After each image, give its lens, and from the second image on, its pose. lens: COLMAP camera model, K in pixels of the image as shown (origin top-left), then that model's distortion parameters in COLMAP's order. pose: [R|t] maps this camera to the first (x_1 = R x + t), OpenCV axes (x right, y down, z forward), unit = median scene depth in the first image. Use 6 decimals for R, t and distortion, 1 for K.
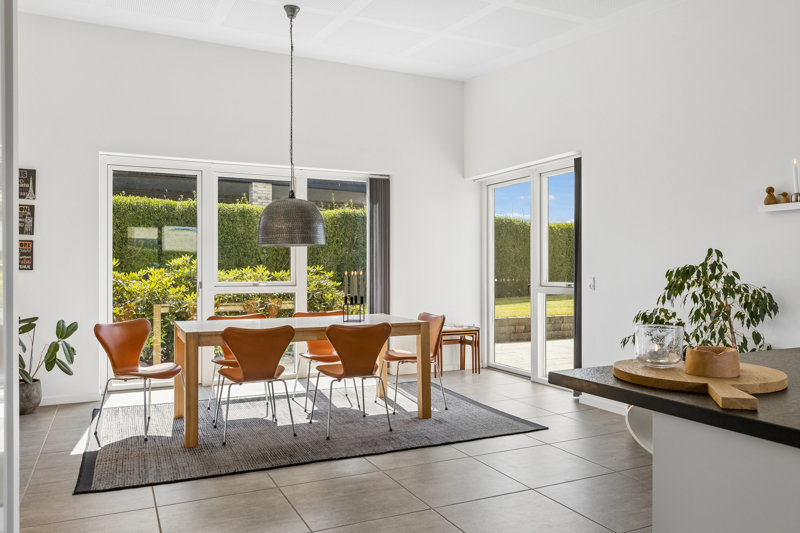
lens RADIAL K [[600.4, 0, 401.6], [0, 600.4, 268.9], [0, 0, 1]] dist [0.005225, 0.000394]
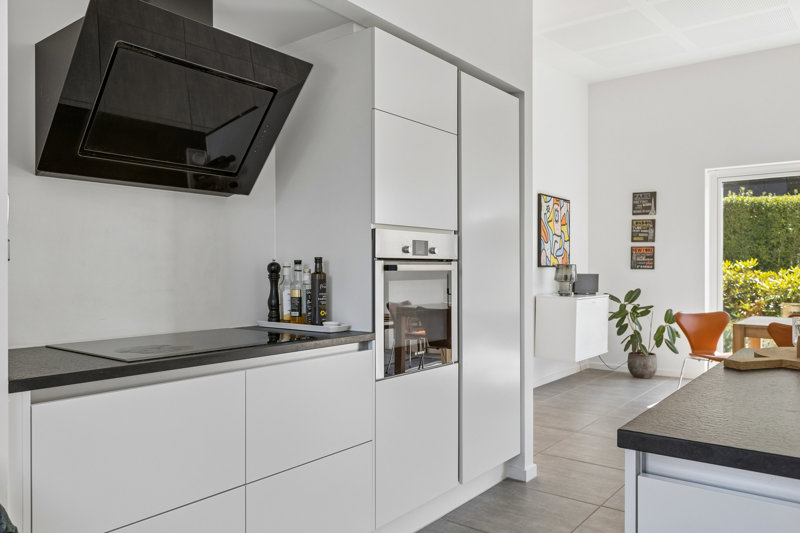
lens RADIAL K [[600.4, 0, 401.6], [0, 600.4, 268.9], [0, 0, 1]] dist [0.005225, 0.000394]
pose [[0.445535, 0.000702, -0.895264, 0.302310], [0.000095, 1.000000, 0.000832, -0.000181], [0.895265, -0.000456, 0.445535, -0.062107]]
